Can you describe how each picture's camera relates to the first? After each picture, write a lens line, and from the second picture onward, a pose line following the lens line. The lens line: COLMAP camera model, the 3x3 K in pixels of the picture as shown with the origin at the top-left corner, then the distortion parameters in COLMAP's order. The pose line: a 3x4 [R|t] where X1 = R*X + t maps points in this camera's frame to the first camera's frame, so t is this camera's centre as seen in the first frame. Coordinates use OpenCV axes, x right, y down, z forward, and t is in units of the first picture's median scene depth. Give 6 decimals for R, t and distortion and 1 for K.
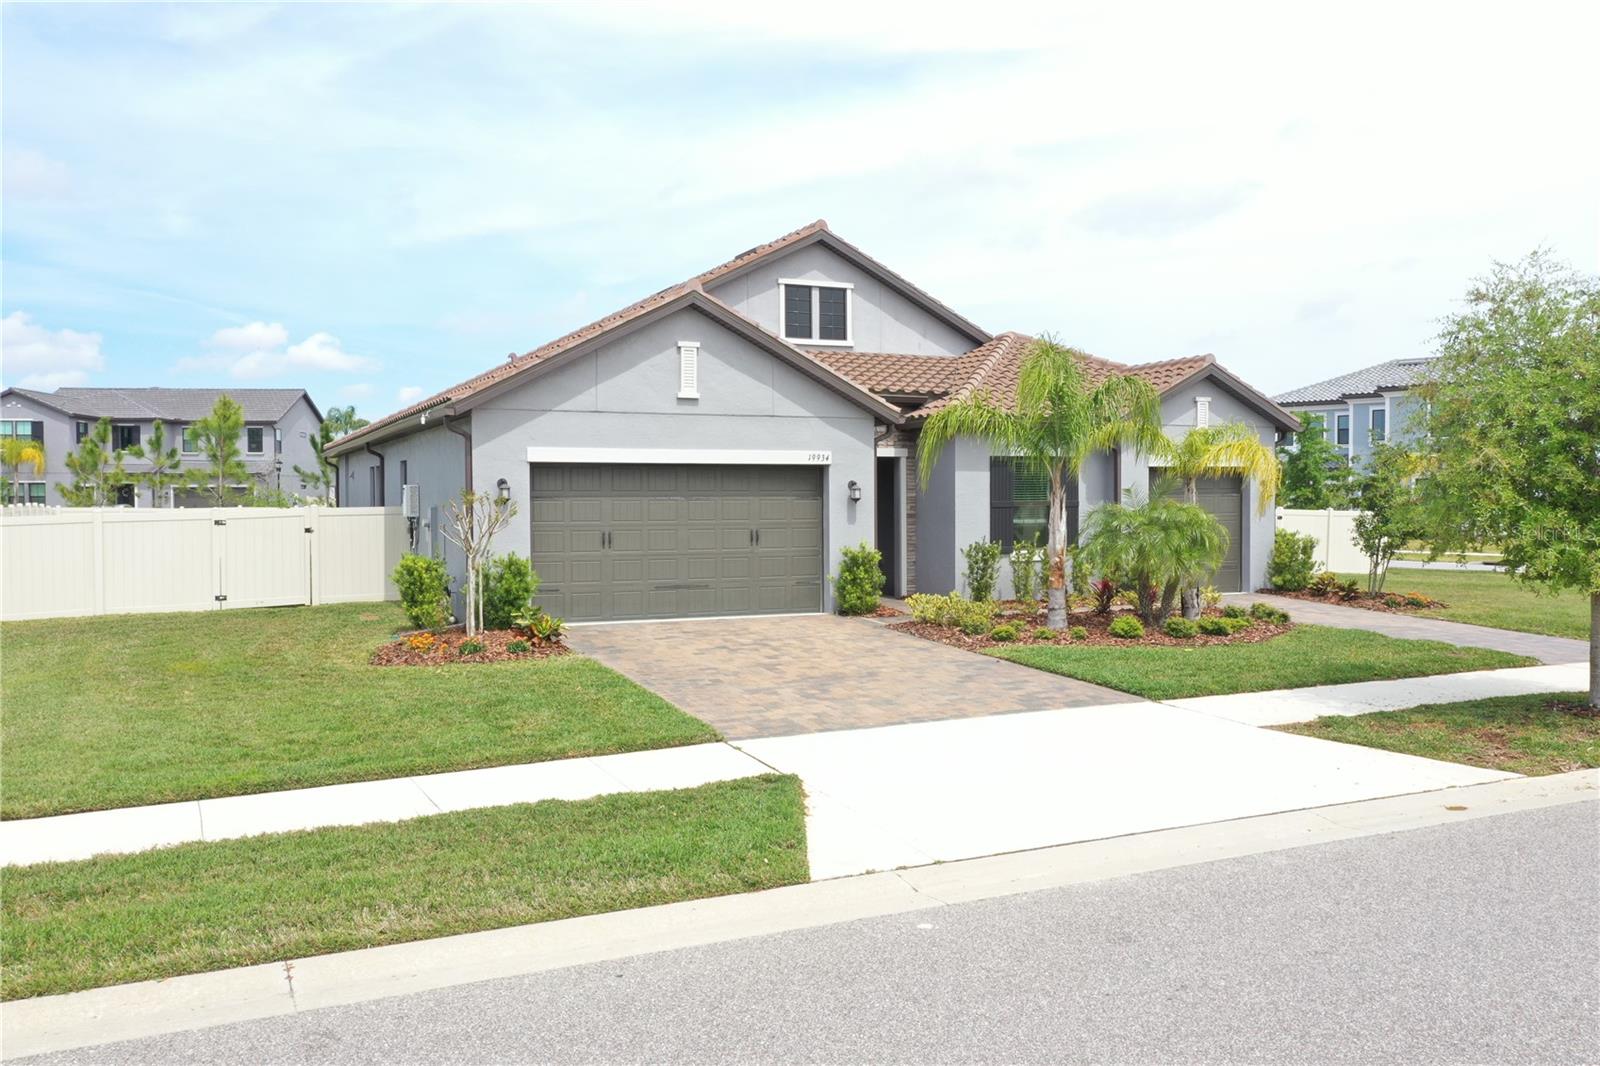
lens RADIAL K [[1272.7, 0, 805.7], [0, 1272.7, 540.8], [0, 0, 1]] dist [0.013468, 0.005447]
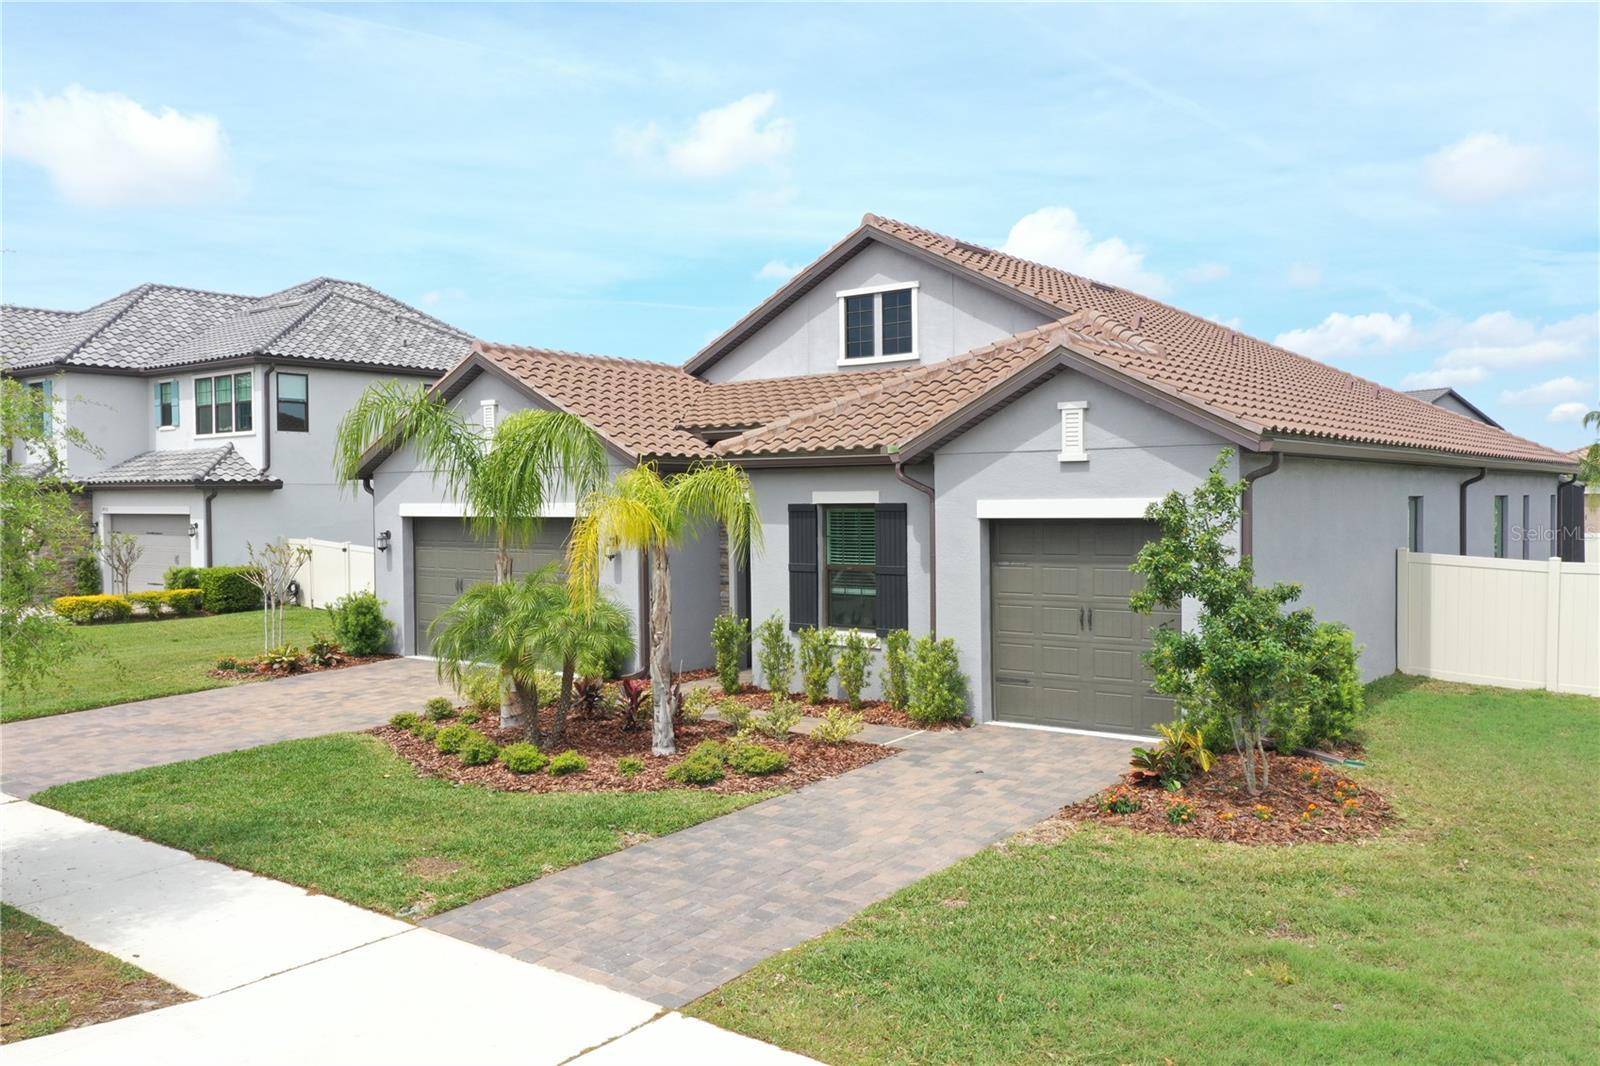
lens RADIAL K [[1272.7, 0, 798.2], [0, 1272.7, 524.5], [0, 0, 1]] dist [0.013468, 0.005447]
pose [[0.457183, 0.017996, -0.889191, 0.726357], [-0.026846, 0.999619, 0.006428, -0.052173], [0.888968, 0.020932, 0.457492, 0.574728]]
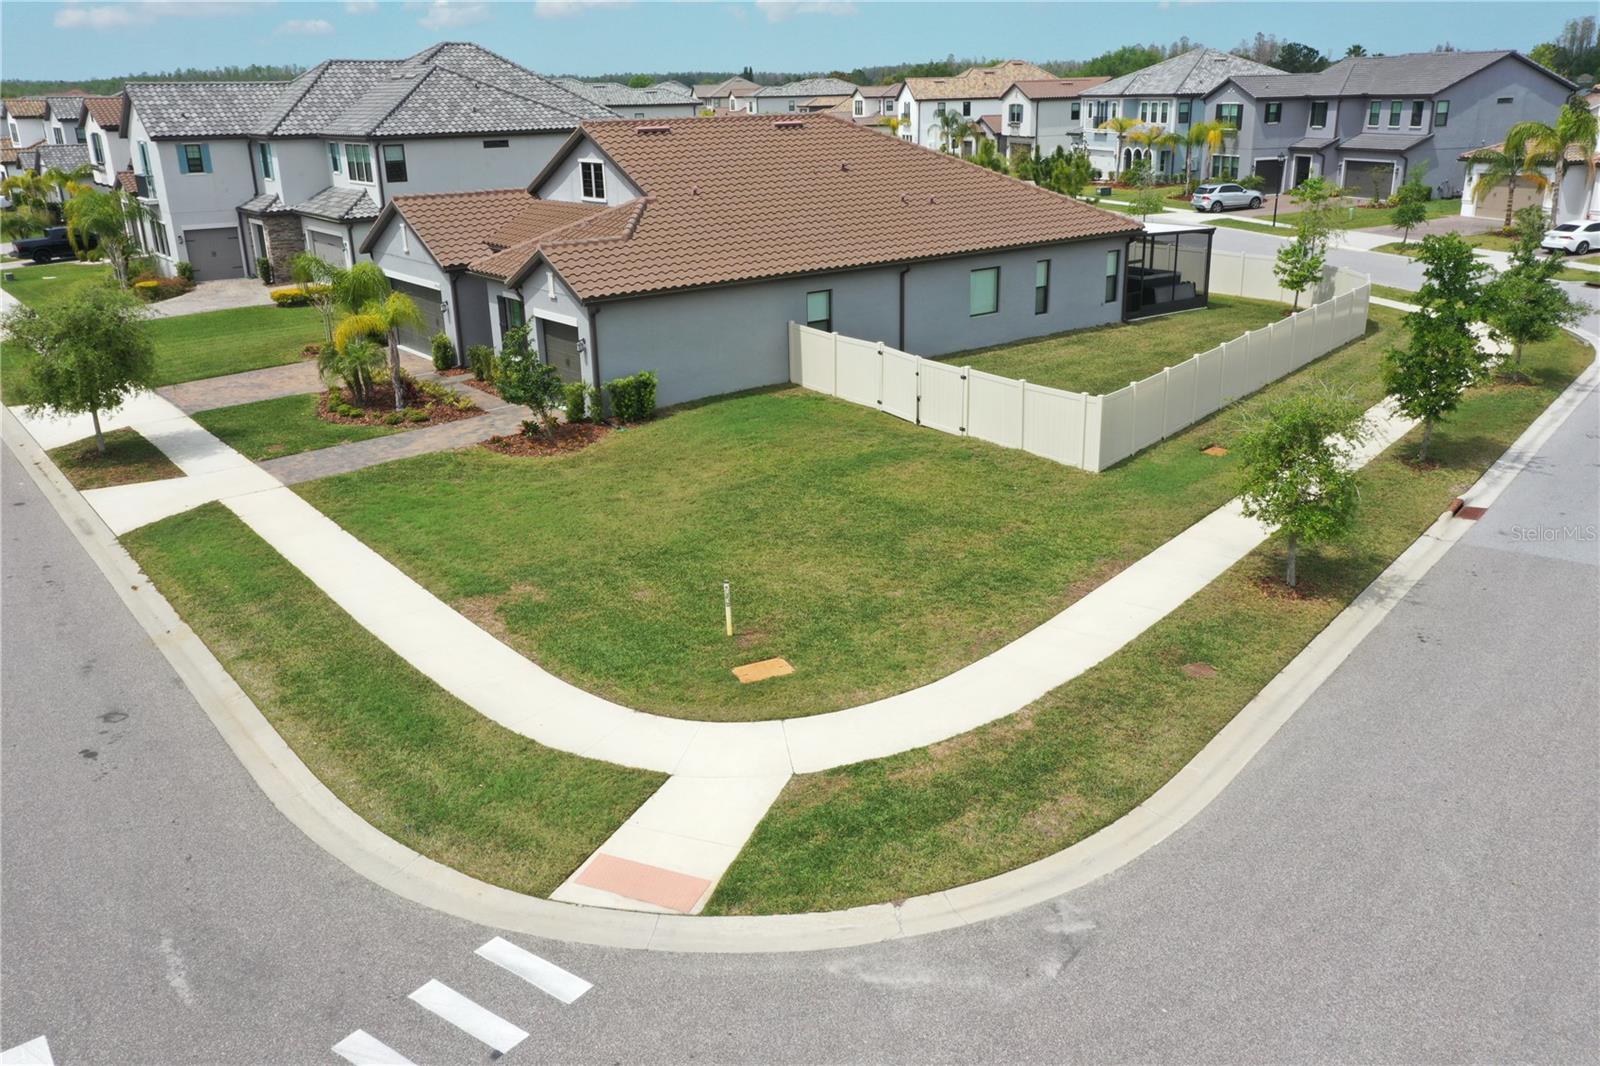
lens RADIAL K [[1272.7, 0, 803.1], [0, 1272.7, 528.7], [0, 0, 1]] dist [0.013468, 0.005447]
pose [[0.219805, 0.320091, -0.921536, 1.641840], [-0.016301, 0.945711, 0.324600, -0.286550], [0.975408, -0.056326, 0.213090, 0.892986]]
